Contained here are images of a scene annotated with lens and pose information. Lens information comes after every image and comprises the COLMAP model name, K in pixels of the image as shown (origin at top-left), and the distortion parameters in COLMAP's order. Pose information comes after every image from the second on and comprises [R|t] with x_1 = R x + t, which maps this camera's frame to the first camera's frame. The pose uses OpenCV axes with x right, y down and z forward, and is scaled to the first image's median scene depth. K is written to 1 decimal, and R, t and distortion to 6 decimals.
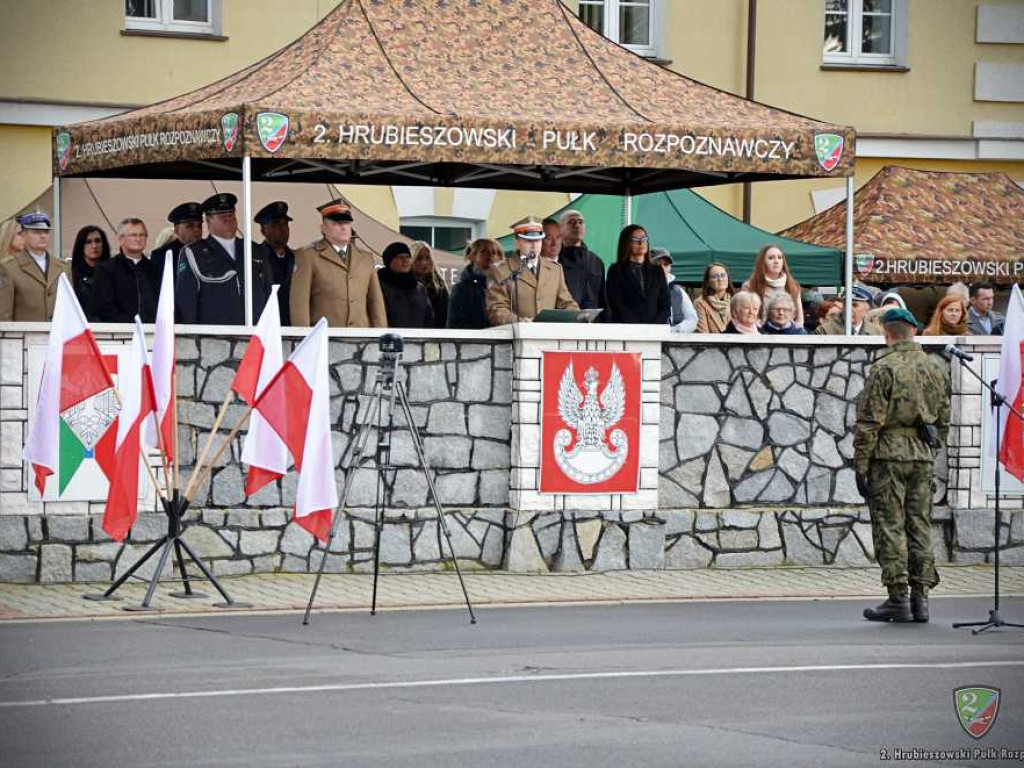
lens RADIAL K [[4760.9, 0, 512.0], [0, 4760.9, 384.0], [0, 0, 1]] dist [1.369430, 0.145359]
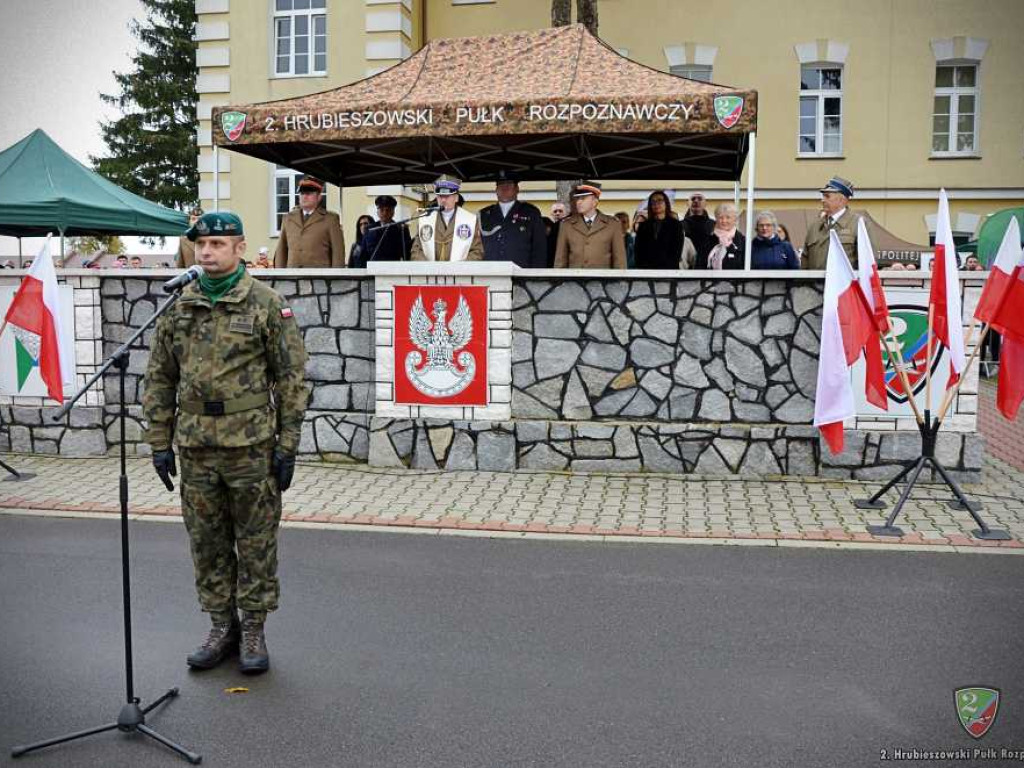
lens RADIAL K [[993.3, 0, 512.0], [0, 993.3, 384.0], [0, 0, 1]] dist [-0.119071, 0.120363]
pose [[0.773749, 0.053334, -0.631244, 0.185448], [-0.000500, 0.996501, 0.083581, -0.003020], [0.633493, -0.064355, 0.771068, 0.817357]]
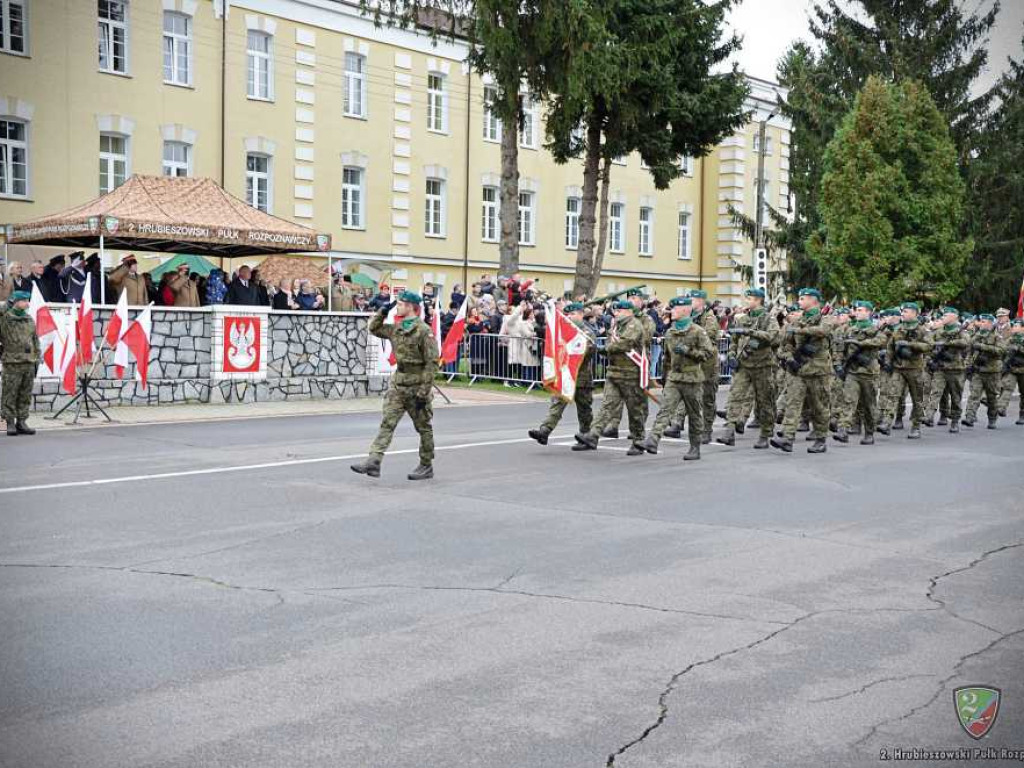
lens RADIAL K [[1334.7, 0, 512.0], [0, 1334.7, 384.0], [0, 0, 1]] dist [0.088593, -0.012528]
pose [[0.946631, -0.007514, 0.322231, -0.077495], [-0.006351, 0.999099, 0.041955, -0.001880], [-0.322256, -0.041763, 0.945731, 0.273567]]
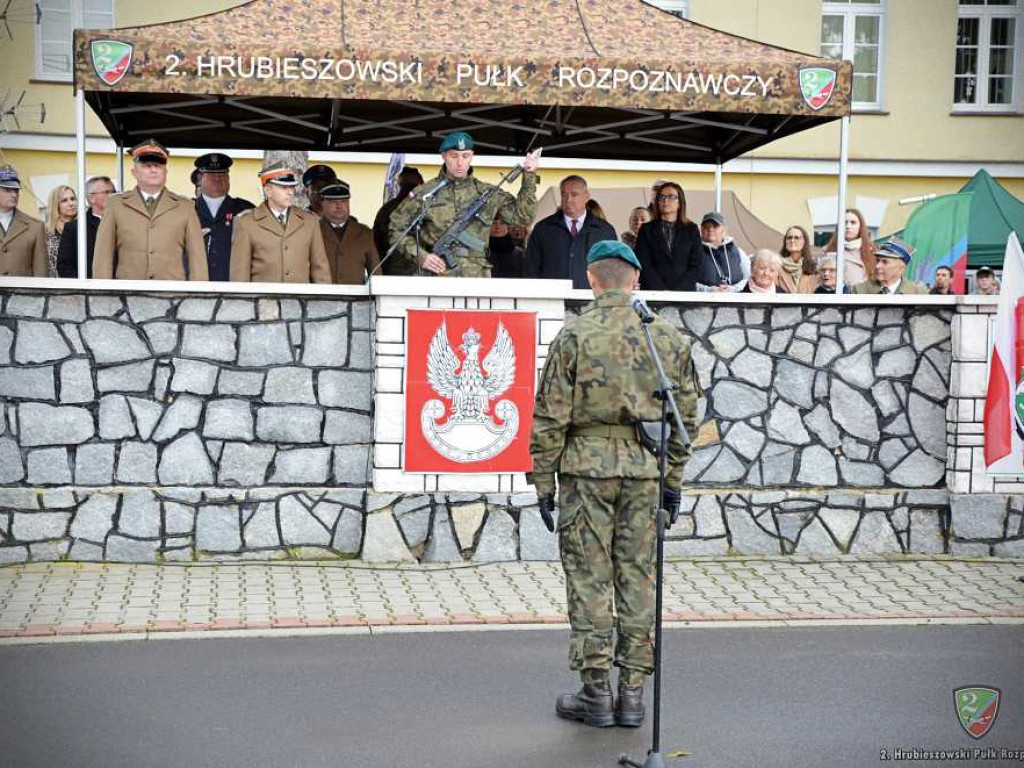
lens RADIAL K [[1836.9, 0, 512.0], [0, 1836.9, 384.0], [0, 0, 1]] dist [0.202654, 0.168577]
pose [[0.937608, 0.017522, -0.347252, 0.139559], [-0.007602, 0.999524, 0.029908, -0.003453], [0.347611, -0.025402, 0.937295, 0.685273]]
